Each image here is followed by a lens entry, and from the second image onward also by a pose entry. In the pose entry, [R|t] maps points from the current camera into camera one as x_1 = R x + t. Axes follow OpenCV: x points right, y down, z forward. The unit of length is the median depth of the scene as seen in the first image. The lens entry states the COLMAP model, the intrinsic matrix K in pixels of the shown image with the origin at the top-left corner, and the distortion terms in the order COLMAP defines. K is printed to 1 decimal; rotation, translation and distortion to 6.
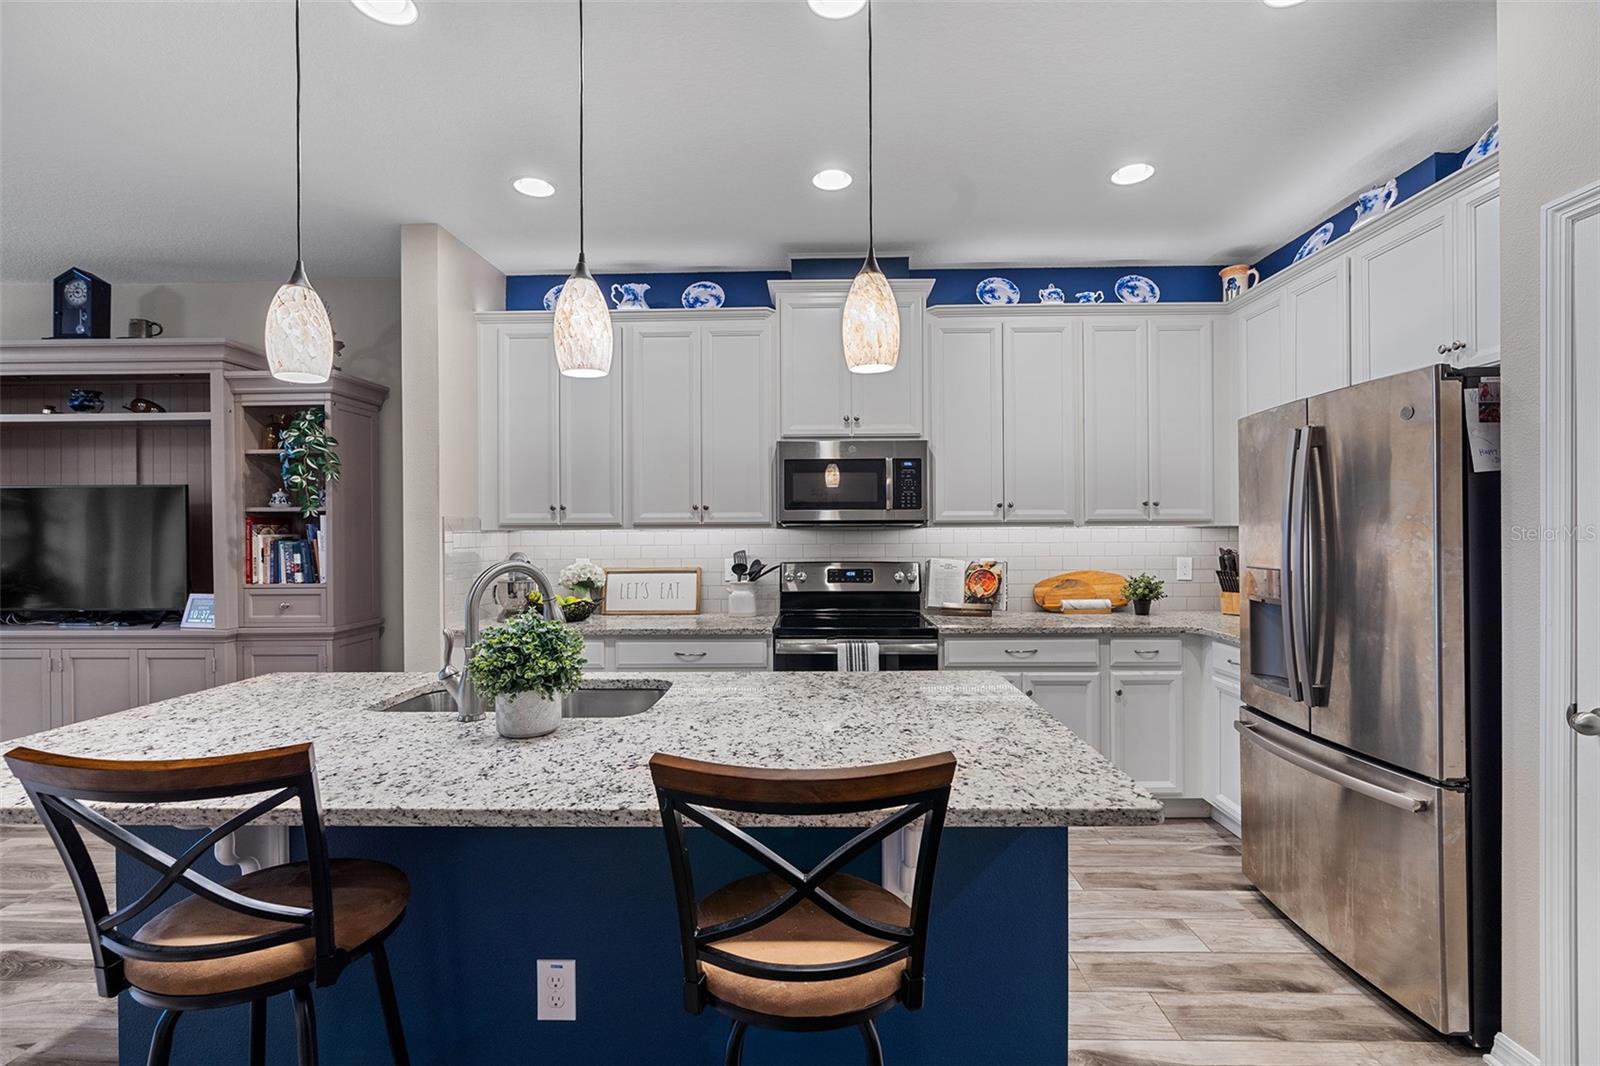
lens RADIAL K [[716.3, 0, 805.2], [0, 716.3, 534.4], [0, 0, 1]] dist [-0.004213, -0.000238]
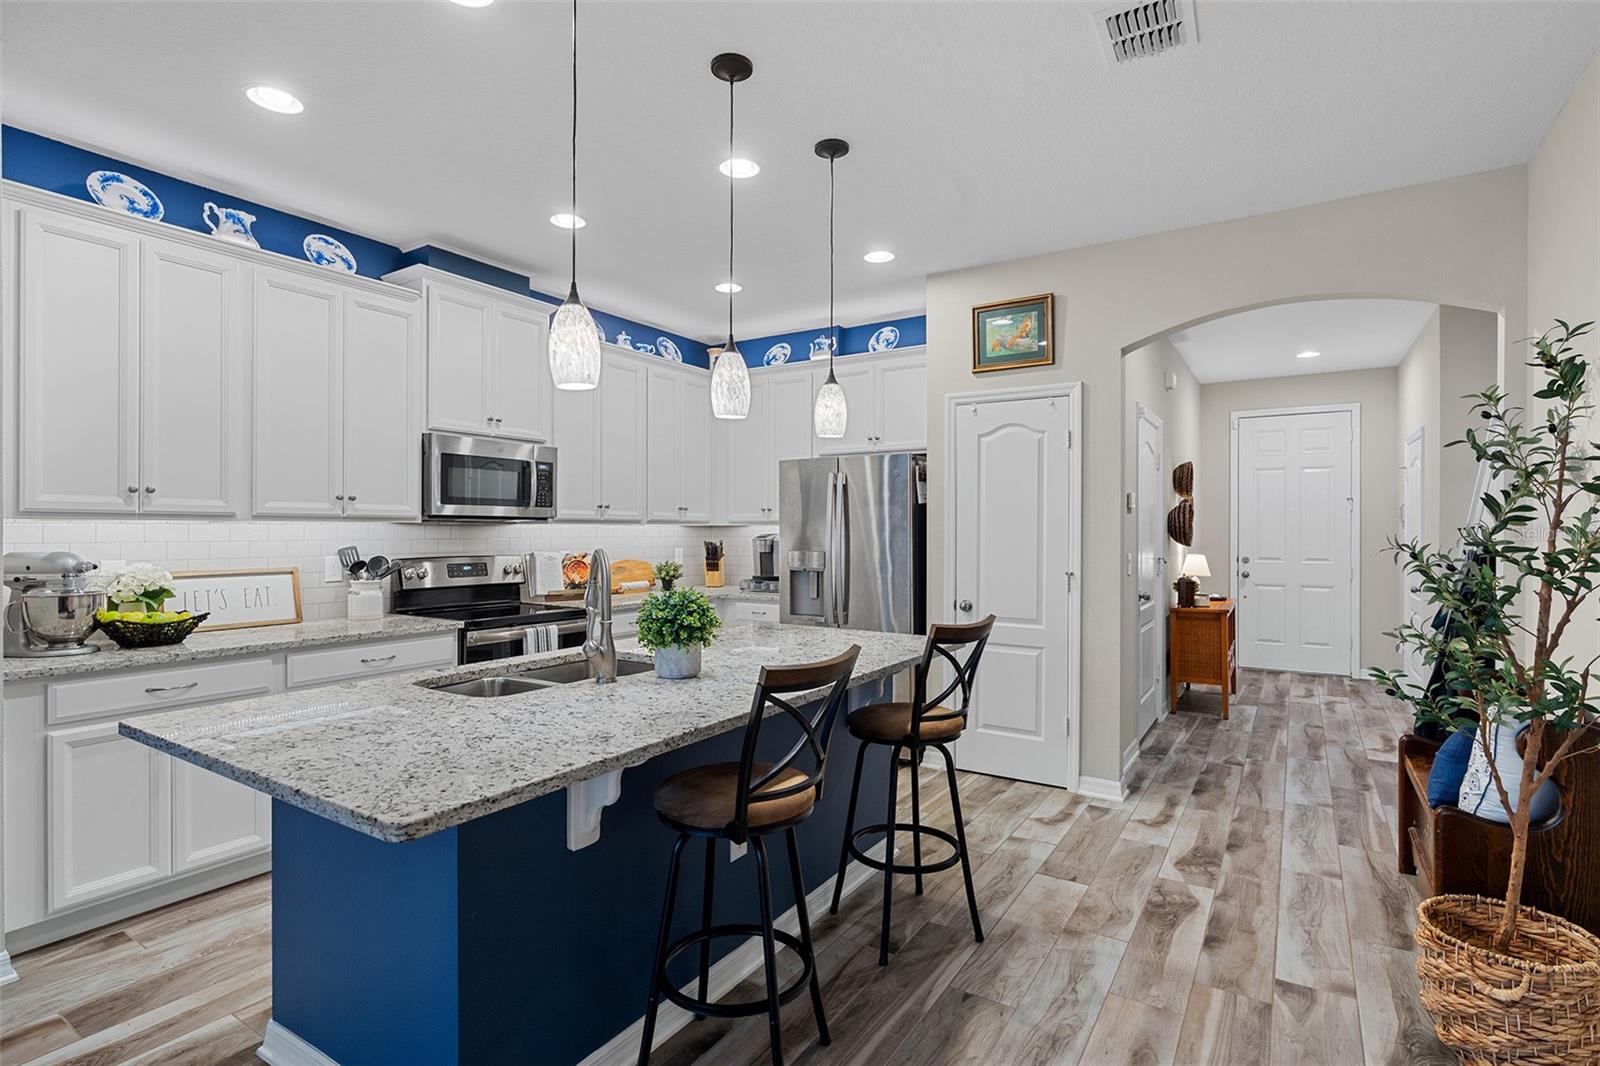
lens RADIAL K [[777.3, 0, 800.0], [0, 777.3, 533.0], [0, 0, 1]] dist [-0.001473, 0.002041]
pose [[0.525109, 0.003821, 0.851026, -0.665336], [-0.004720, 0.999988, -0.001578, 0.004883], [-0.851022, -0.003188, 0.525121, 0.018988]]
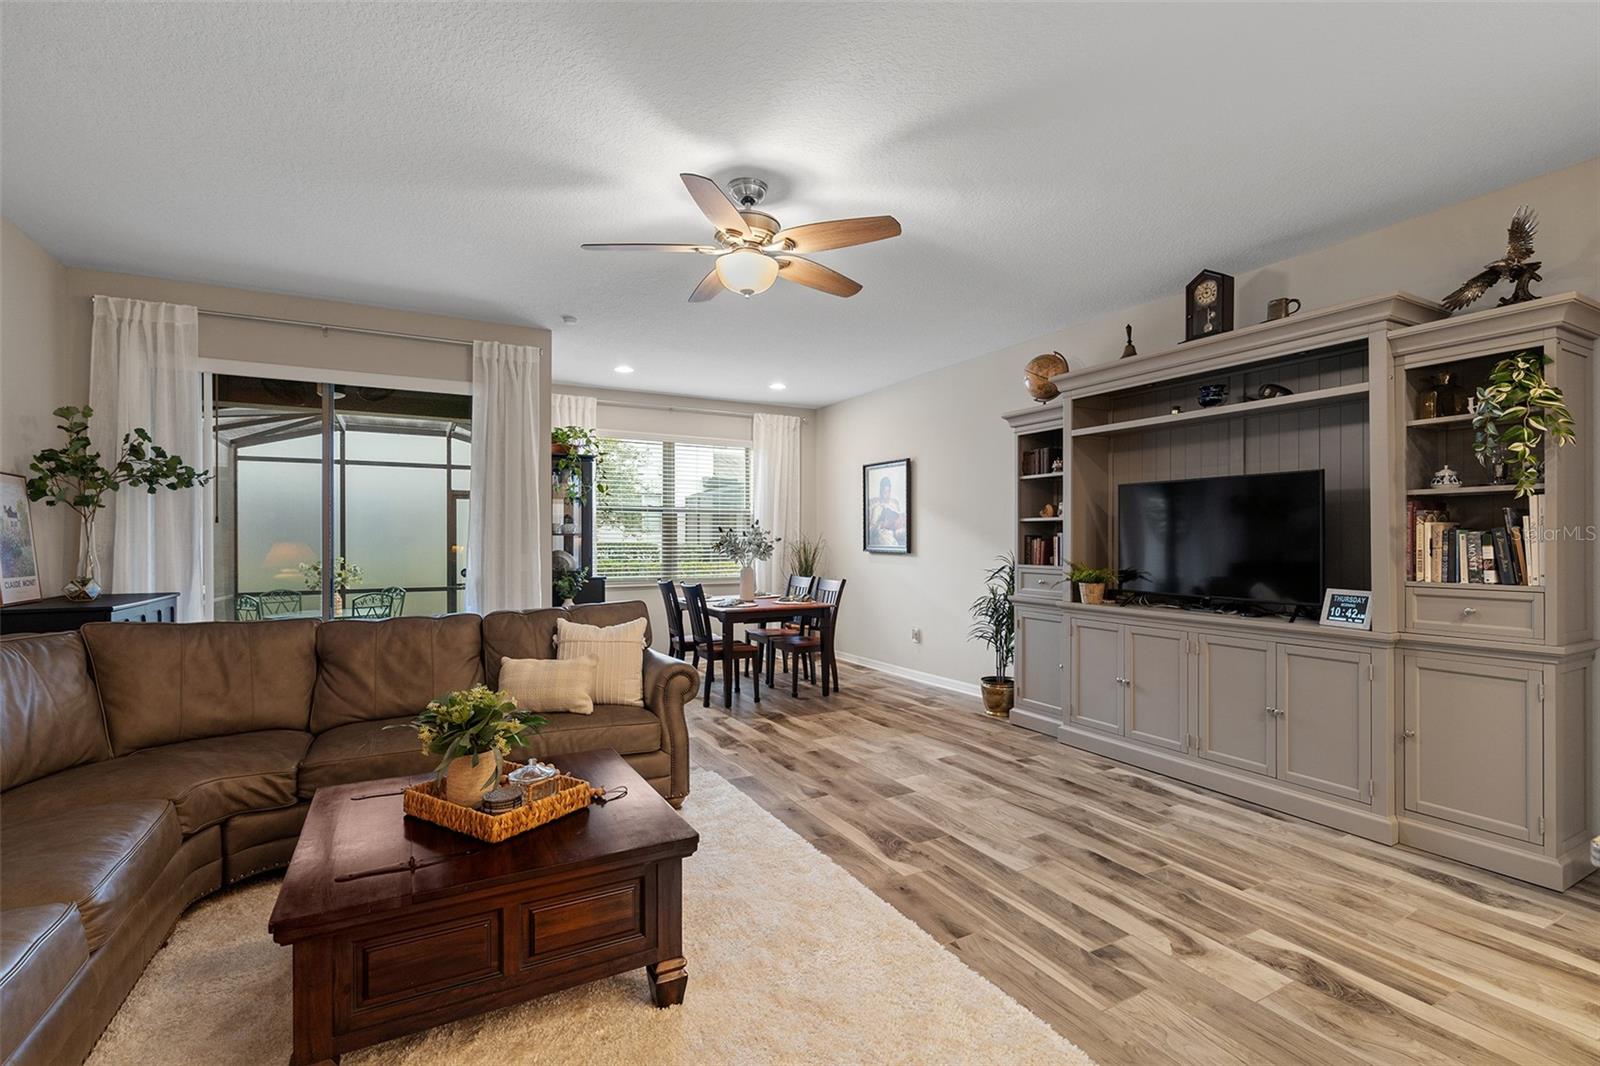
lens RADIAL K [[720.8, 0, 804.0], [0, 720.8, 542.0], [0, 0, 1]] dist [-0.002326, -0.000302]
pose [[0.498129, 0.008989, -0.867056, -0.399891], [-0.002383, 0.999957, 0.008997, 0.017166], [0.867100, -0.002416, 0.498129, -0.036032]]
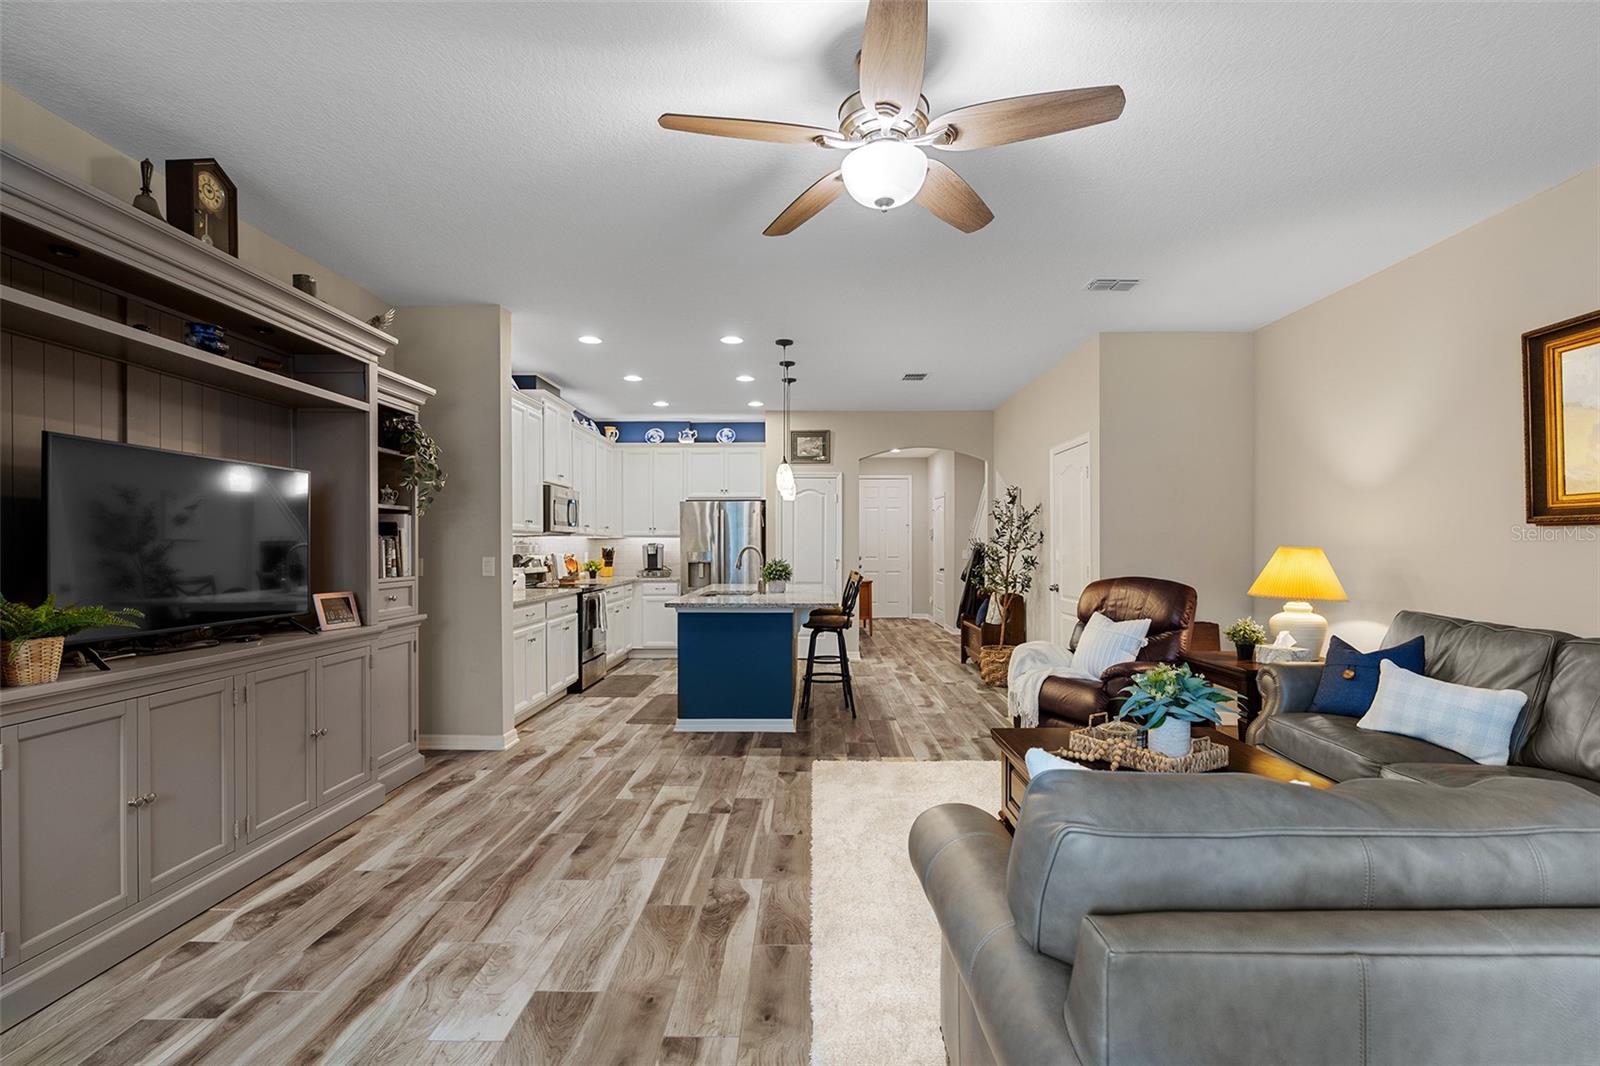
lens RADIAL K [[726.7, 0, 804.4], [0, 726.7, 554.4], [0, 0, 1]] dist [-0.003791, -0.000092]
pose [[-0.012671, -0.005590, 0.999904, -1.778821], [0.001587, 0.999983, 0.005611, 0.029163], [-0.999918, 0.001658, -0.012662, 0.401528]]
